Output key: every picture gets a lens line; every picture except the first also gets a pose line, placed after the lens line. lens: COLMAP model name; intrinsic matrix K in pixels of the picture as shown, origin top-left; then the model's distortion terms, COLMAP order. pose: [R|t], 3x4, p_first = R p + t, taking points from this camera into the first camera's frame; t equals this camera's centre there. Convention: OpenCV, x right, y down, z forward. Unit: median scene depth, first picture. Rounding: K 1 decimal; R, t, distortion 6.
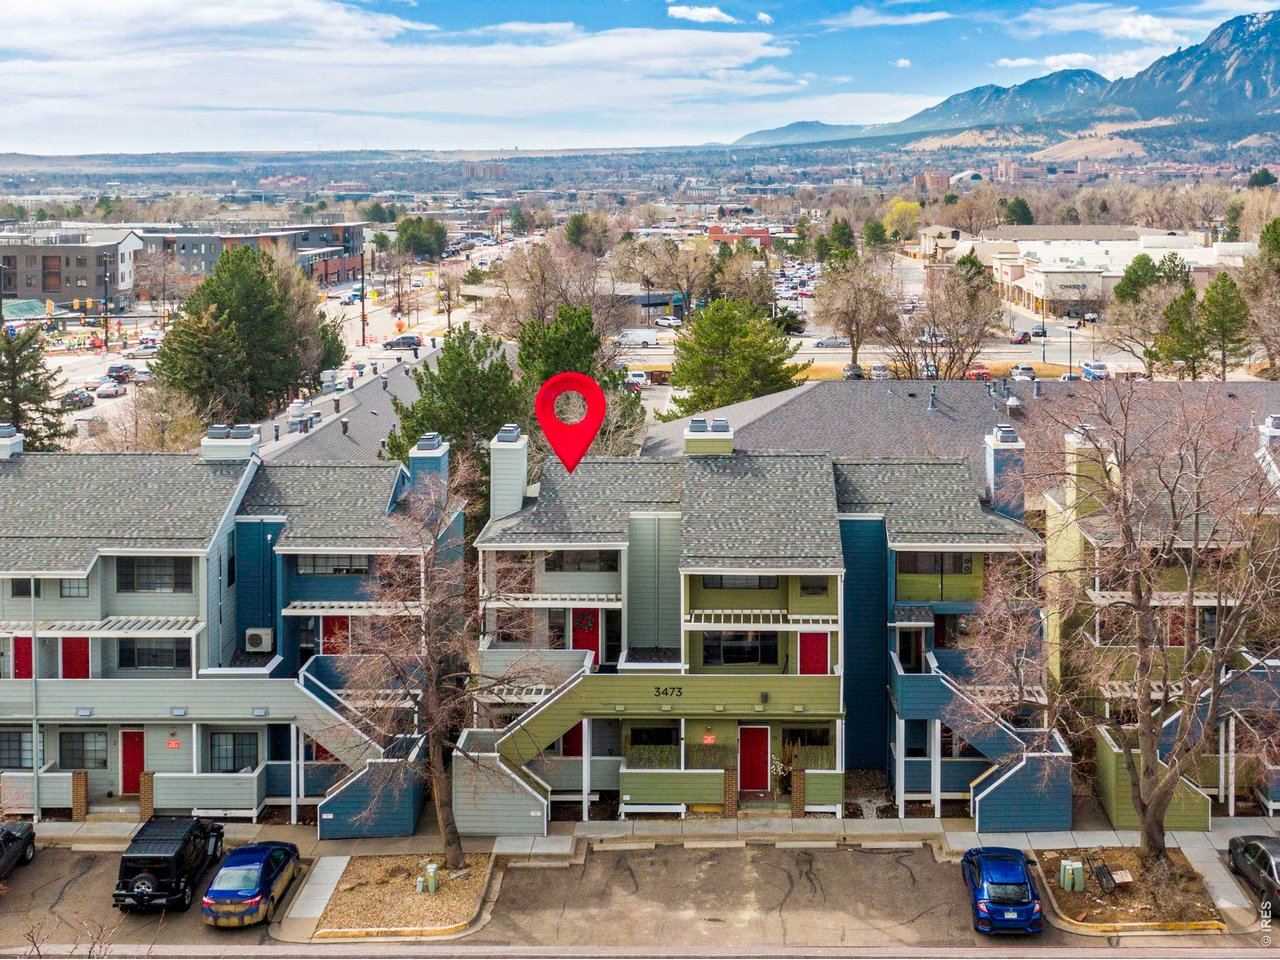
lens RADIAL K [[1578.6, 0, 731.5], [0, 1578.6, 241.6], [0, 0, 1]] dist [0.017263, -0.025035]
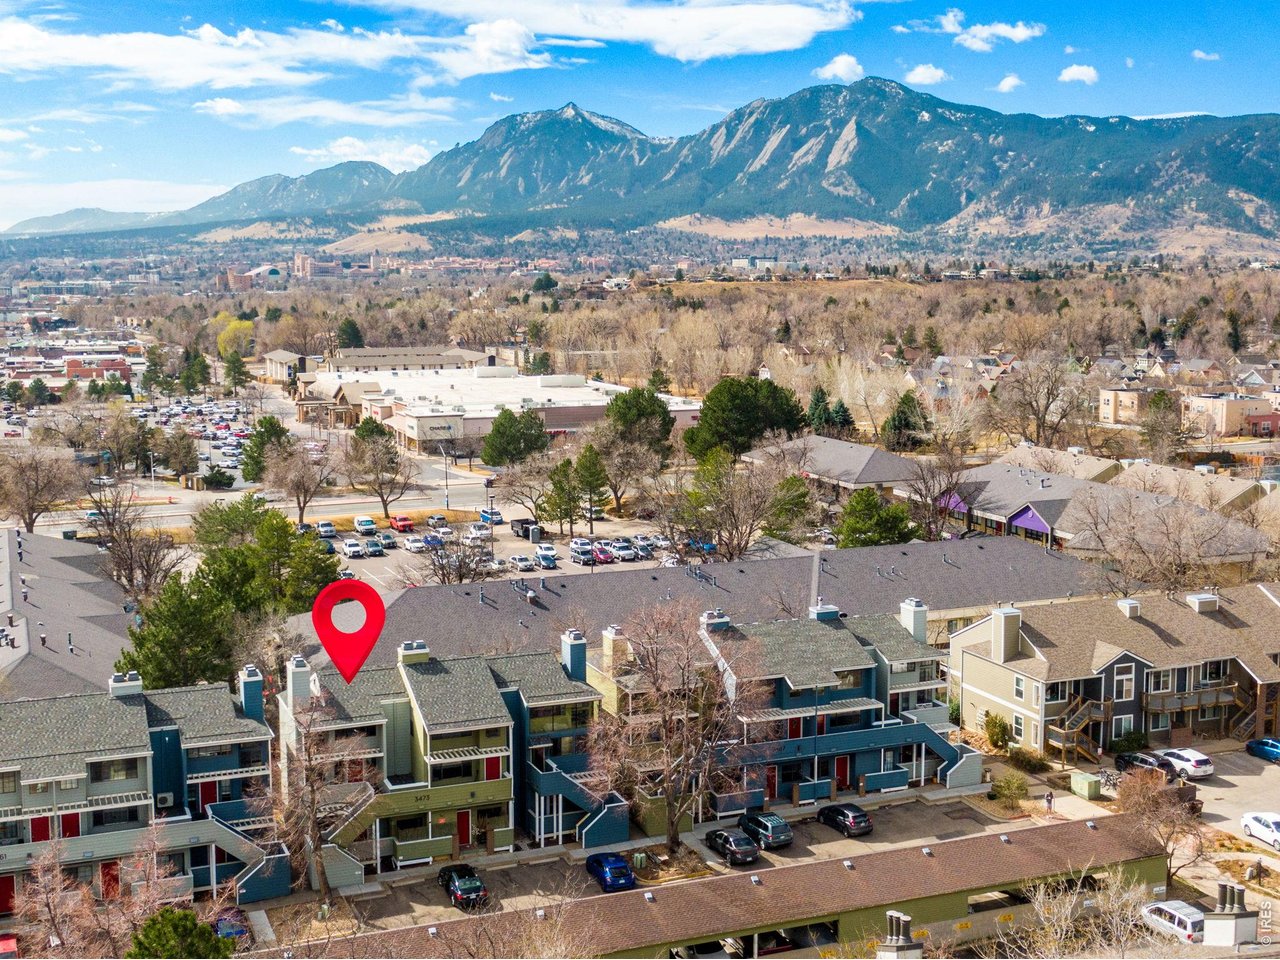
lens RADIAL K [[1530.4, 0, 640.0], [0, 1530.4, 480.0], [0, 0, 1]] dist [0.006385, 0.033373]
pose [[0.923349, -0.050132, 0.380675, -0.057854], [0.011691, 0.994651, 0.102629, -0.032591], [-0.383783, -0.090312, 0.918996, -0.086487]]
